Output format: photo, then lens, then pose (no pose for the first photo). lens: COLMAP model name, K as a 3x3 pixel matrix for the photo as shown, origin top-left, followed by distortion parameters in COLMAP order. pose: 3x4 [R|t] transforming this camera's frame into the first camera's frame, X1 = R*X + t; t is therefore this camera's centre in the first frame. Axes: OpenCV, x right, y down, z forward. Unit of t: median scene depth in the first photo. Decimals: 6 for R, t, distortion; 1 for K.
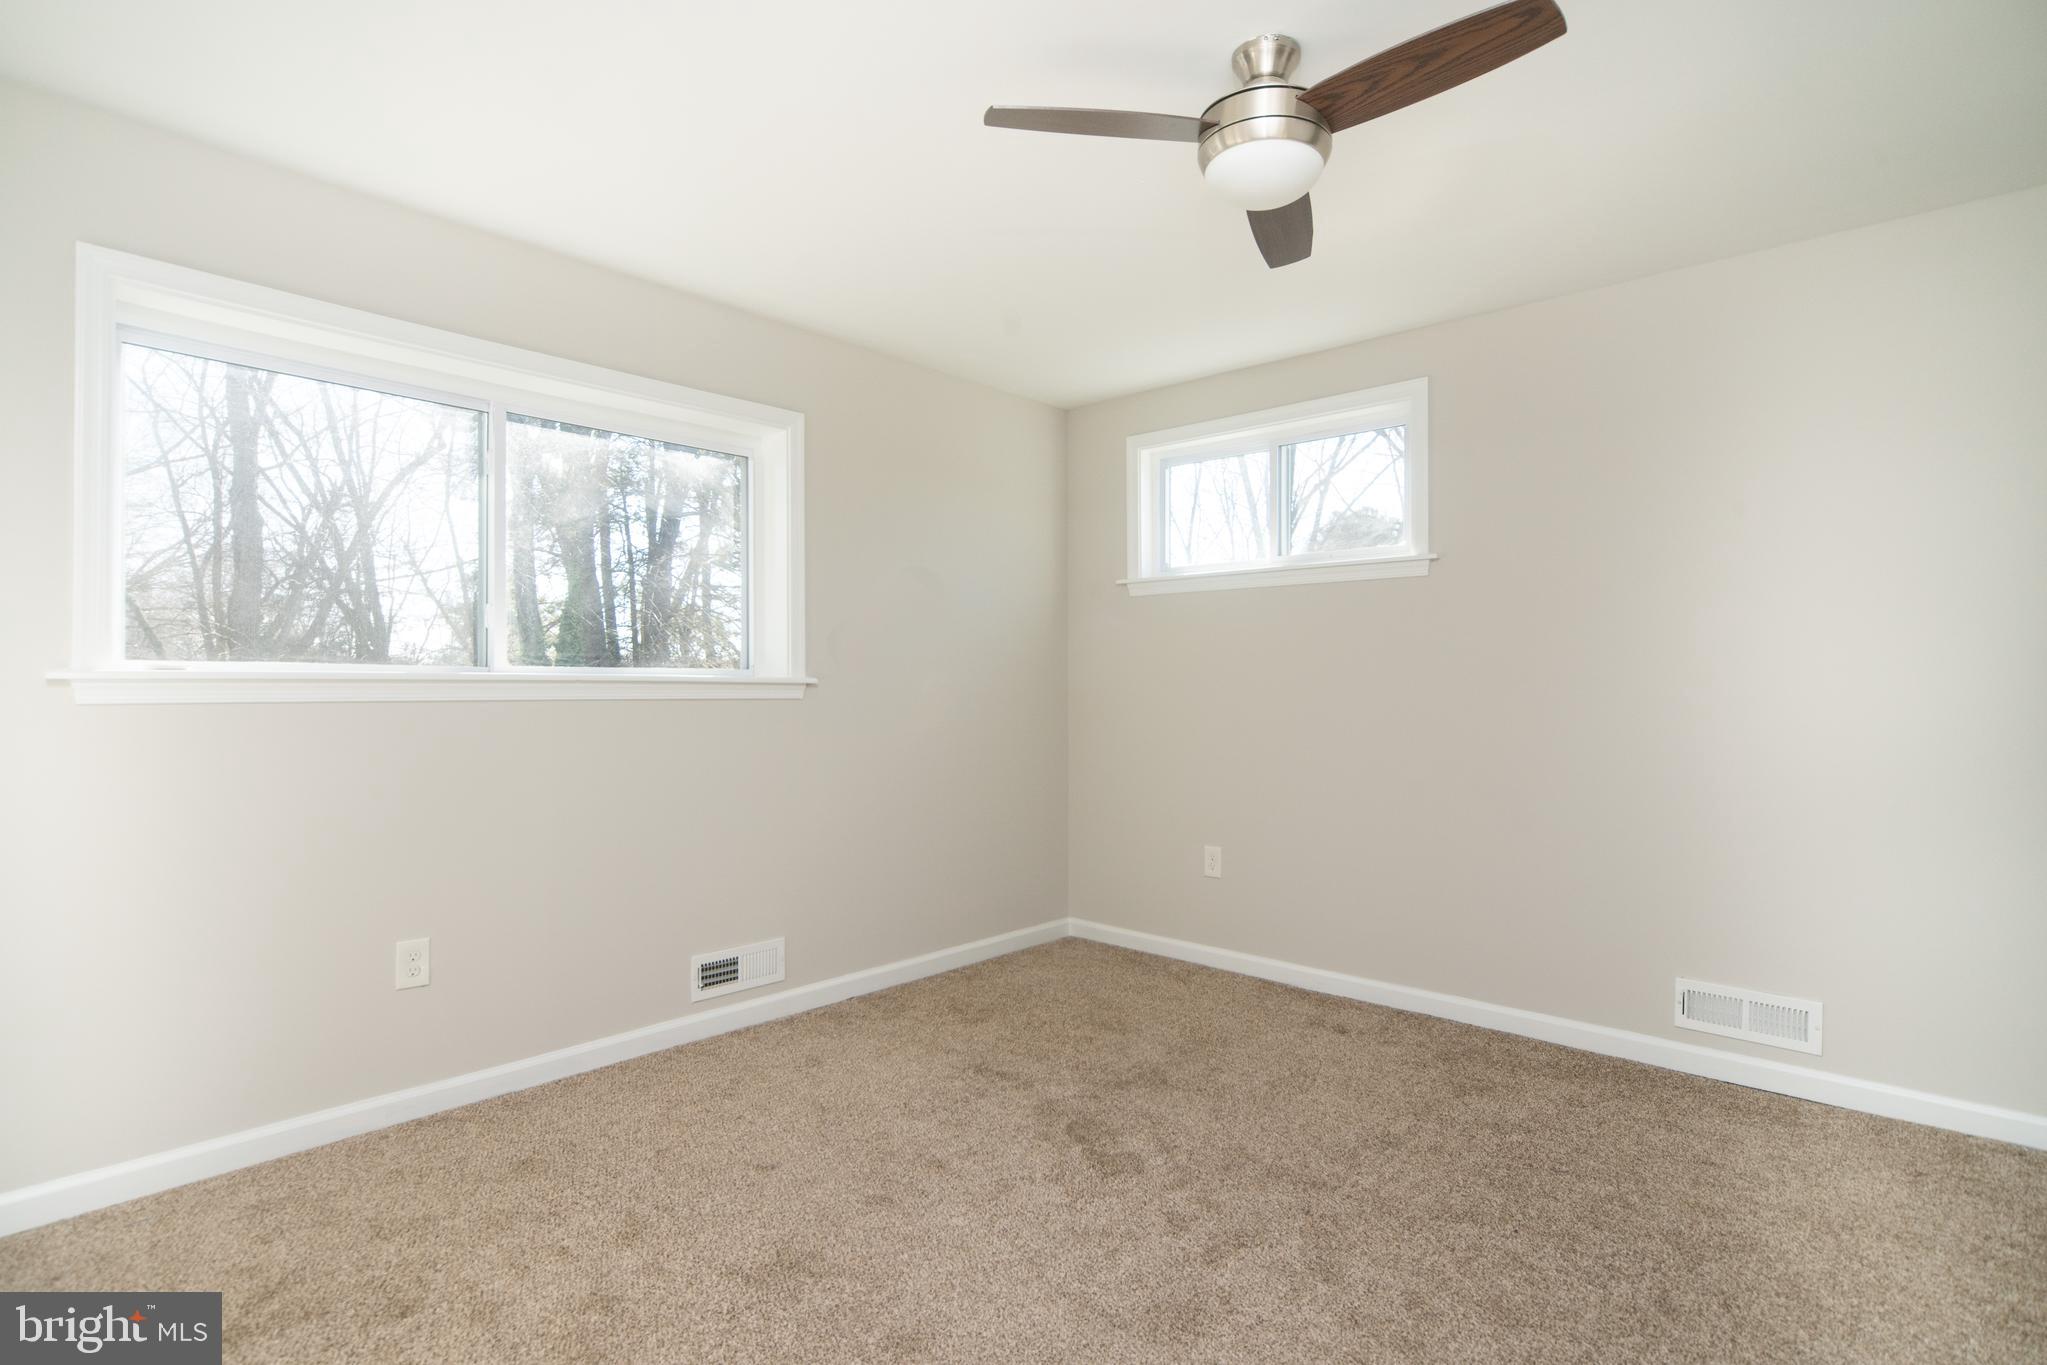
lens RADIAL K [[1029.5, 0, 1023.5], [0, 1029.5, 682.5], [0, 0, 1]] dist [-0.000812, 0.000276]
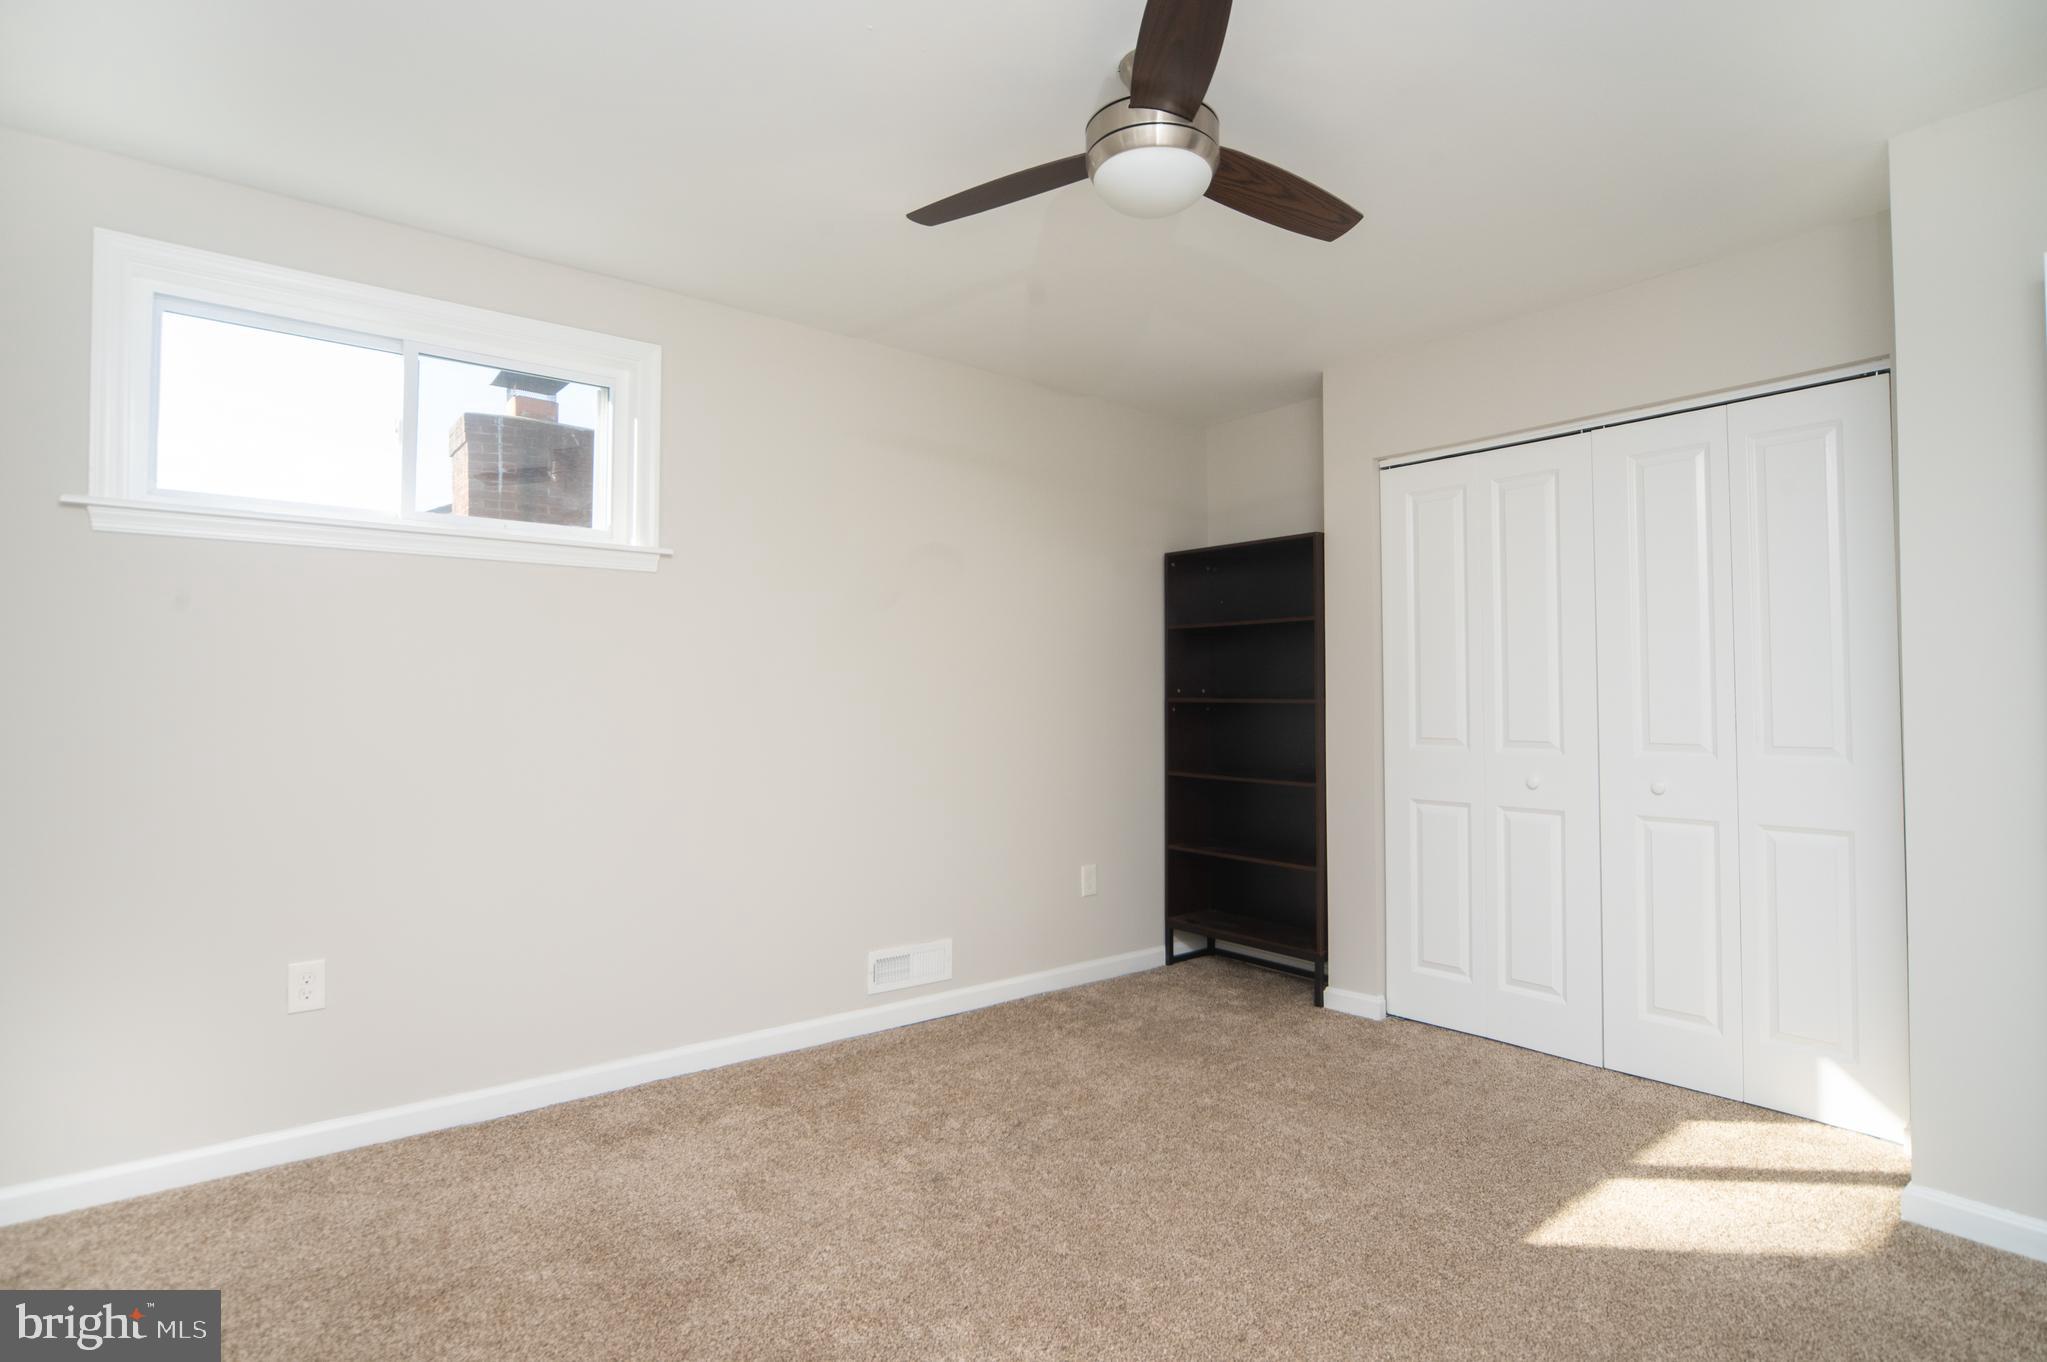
lens RADIAL K [[1028.9, 0, 1023.5], [0, 1028.9, 681.0], [0, 0, 1]] dist [-0.000902, -0.000507]
pose [[0.158275, 0.020893, 0.987174, -0.440068], [0.001902, 0.999768, -0.021465, 0.007466], [-0.987393, 0.005275, 0.158198, 0.587862]]
